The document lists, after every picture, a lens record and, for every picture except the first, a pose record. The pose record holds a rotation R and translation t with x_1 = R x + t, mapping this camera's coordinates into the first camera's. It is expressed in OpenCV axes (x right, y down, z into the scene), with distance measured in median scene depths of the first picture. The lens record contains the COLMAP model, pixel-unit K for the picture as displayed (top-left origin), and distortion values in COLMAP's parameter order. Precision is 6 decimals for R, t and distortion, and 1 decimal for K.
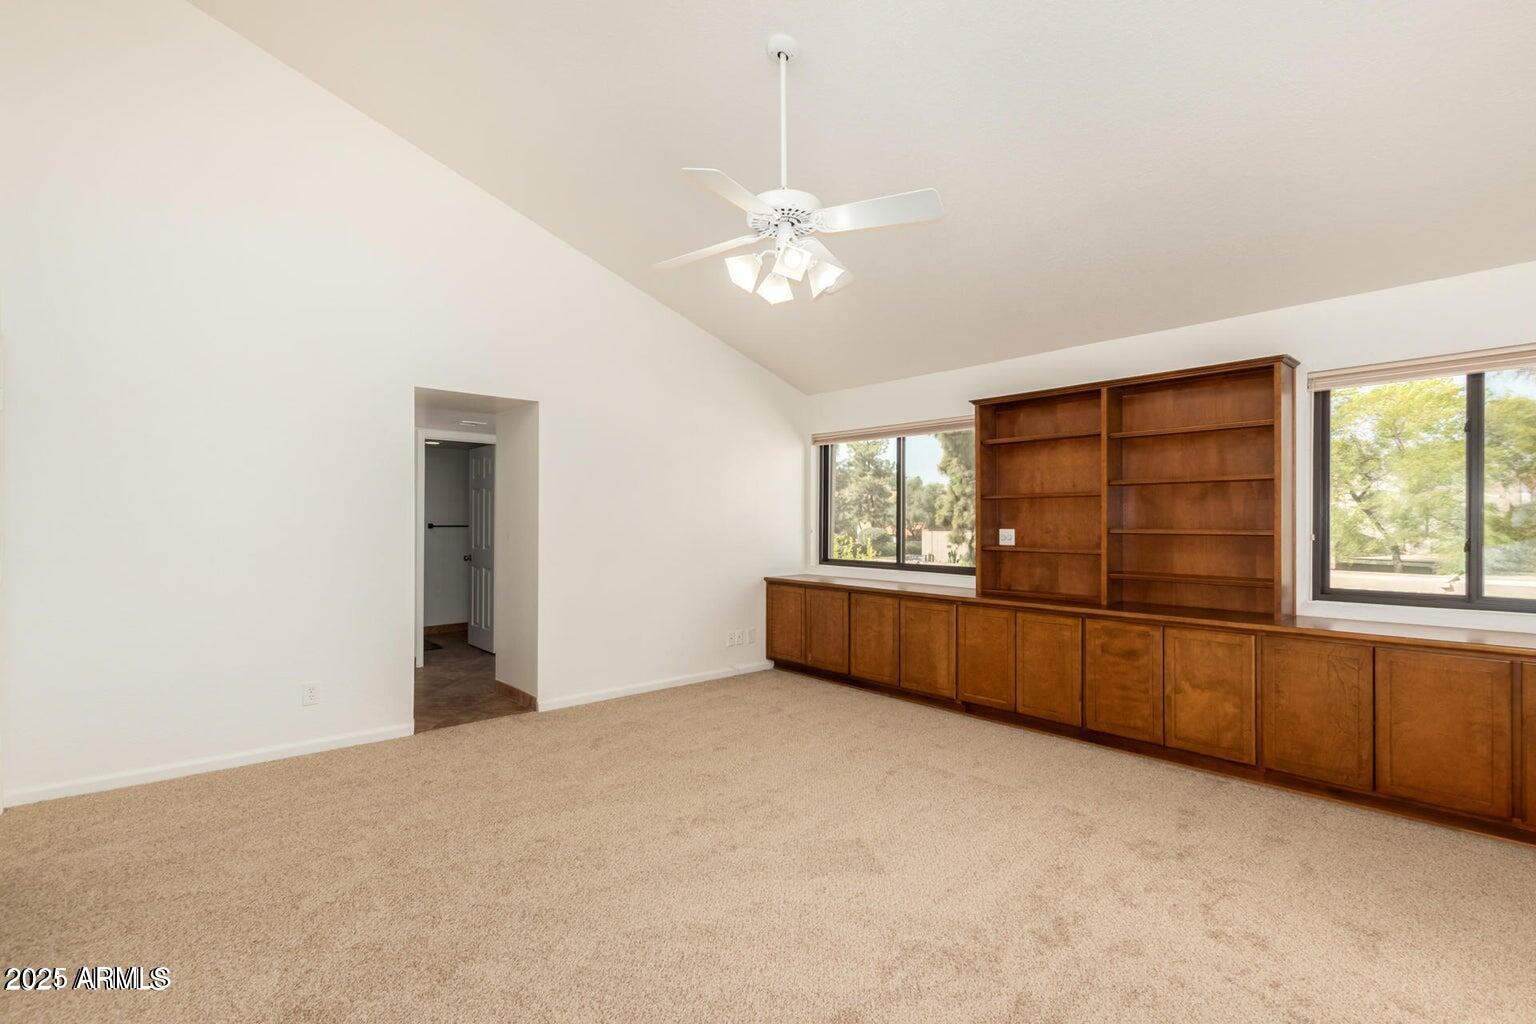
lens RADIAL K [[709.3, 0, 756.4], [0, 709.3, 510.8], [0, 0, 1]] dist [-0.003103, -0.000648]
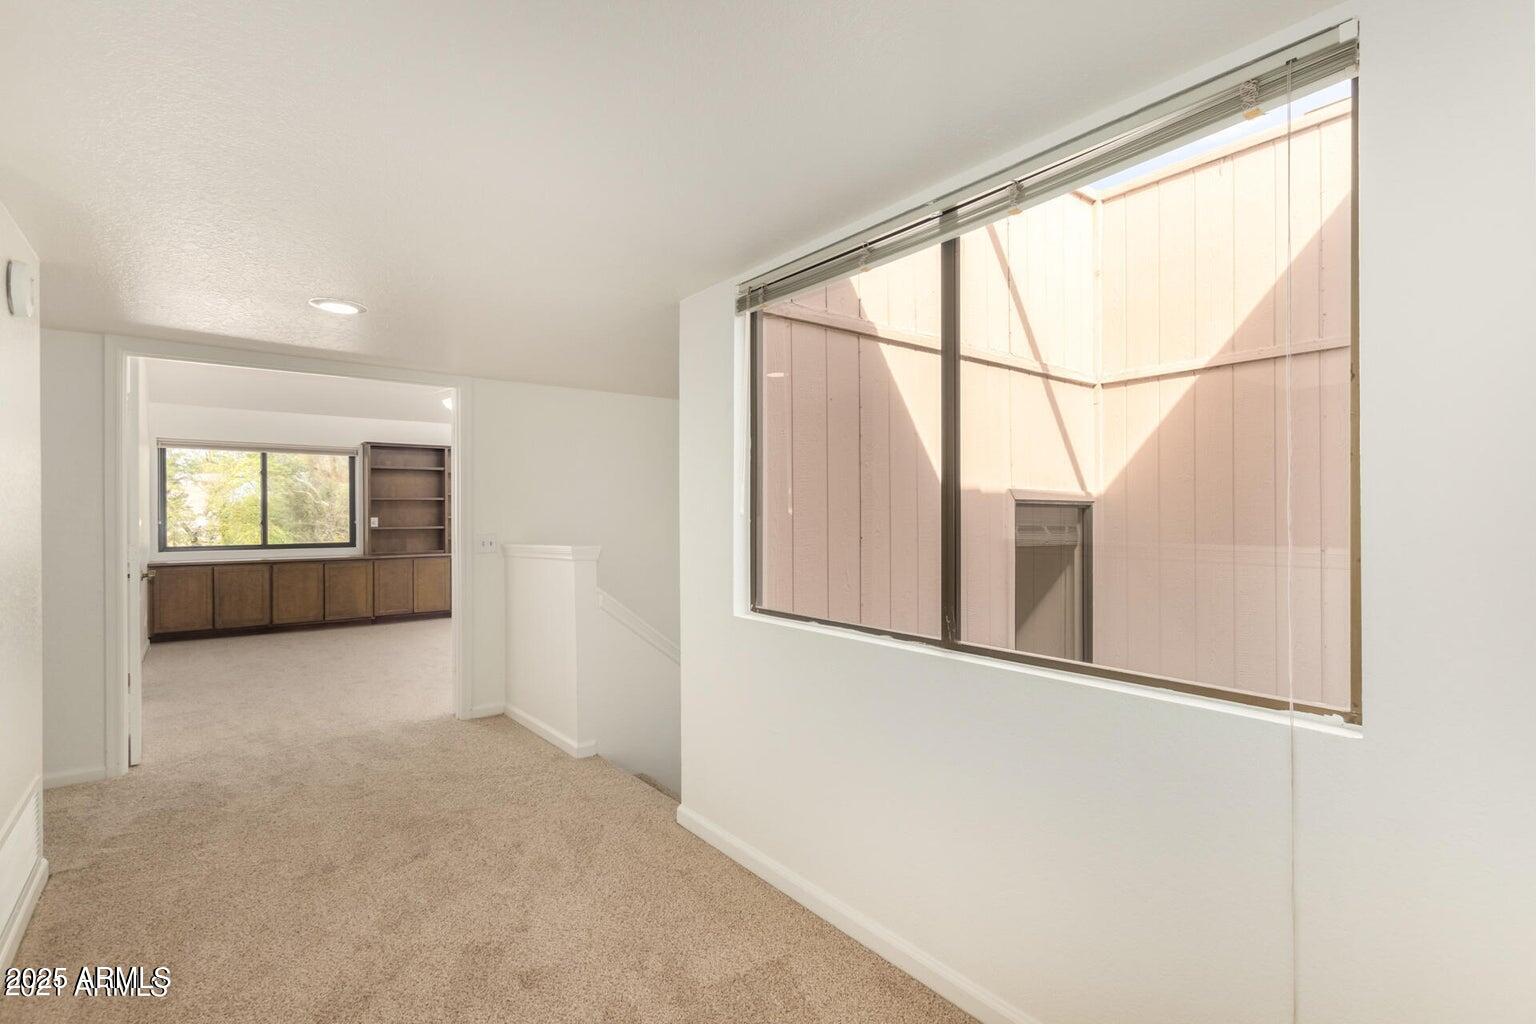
lens RADIAL K [[709.3, 0, 753.4], [0, 709.3, 519.6], [0, 0, 1]] dist [-0.003103, -0.000648]
pose [[0.035274, 0.002167, 0.999375, -1.359718], [-0.001357, 0.999997, -0.002121, 0.033052], [-0.999377, -0.001281, 0.035276, 0.019723]]
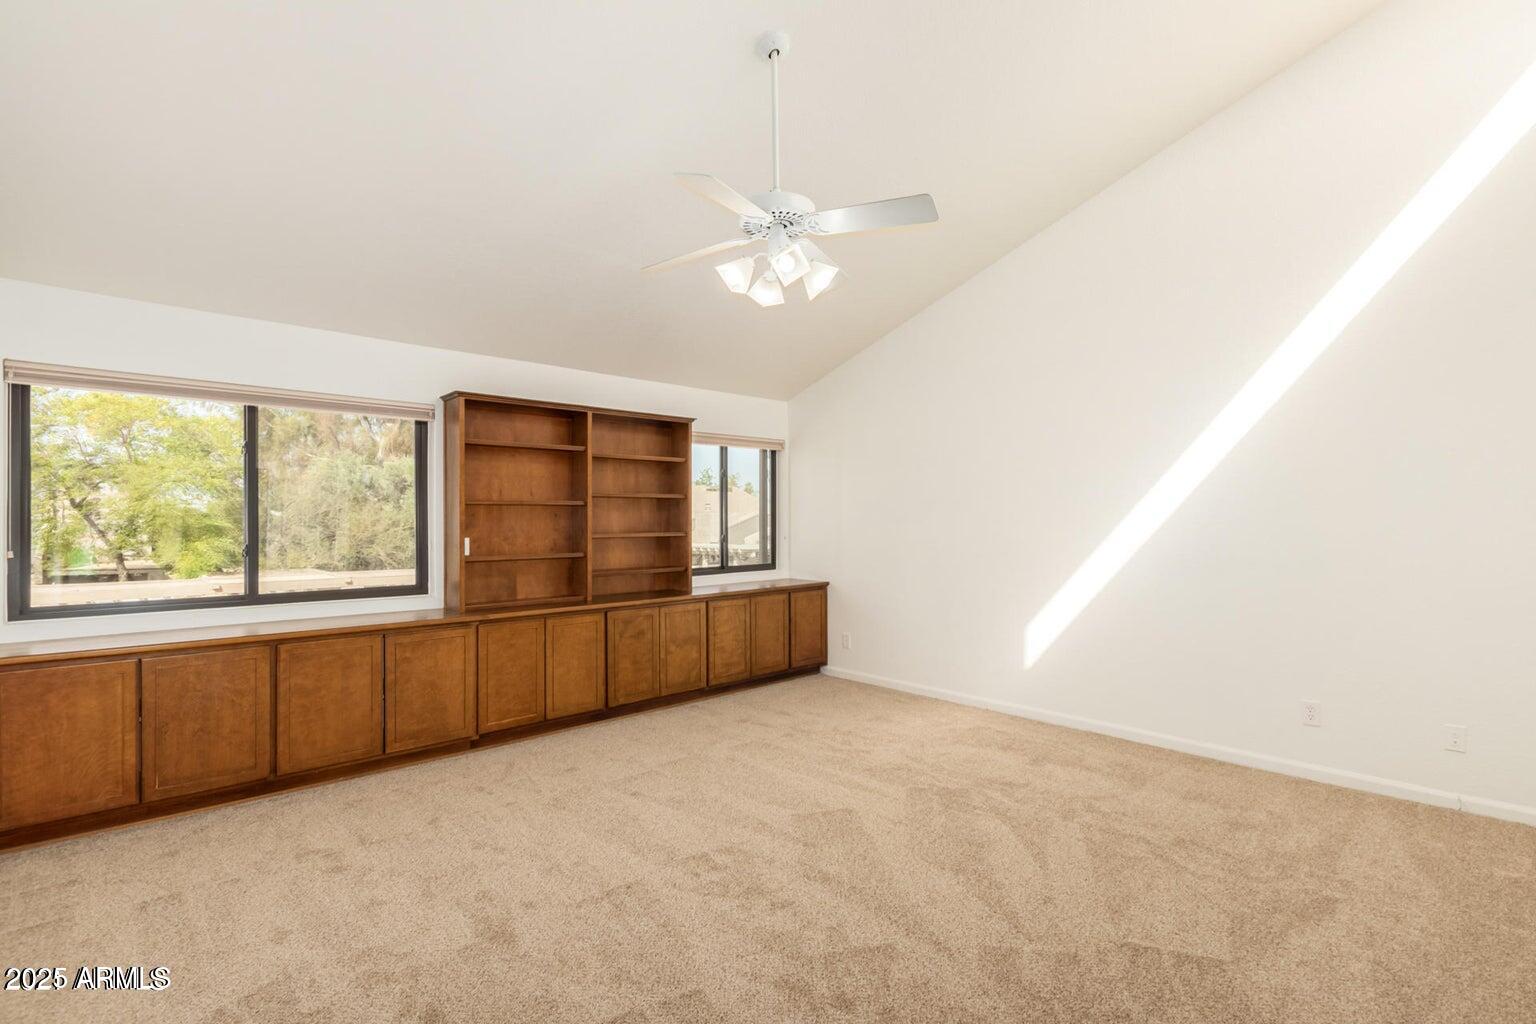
lens RADIAL K [[709.3, 0, 769.5], [0, 709.3, 517.0], [0, 0, 1]] dist [-0.003103, -0.000648]
pose [[-0.047541, 0.008923, 0.998829, -0.585697], [-0.005601, 0.999942, -0.009199, 0.005294], [-0.998854, -0.006032, -0.047488, 0.664931]]
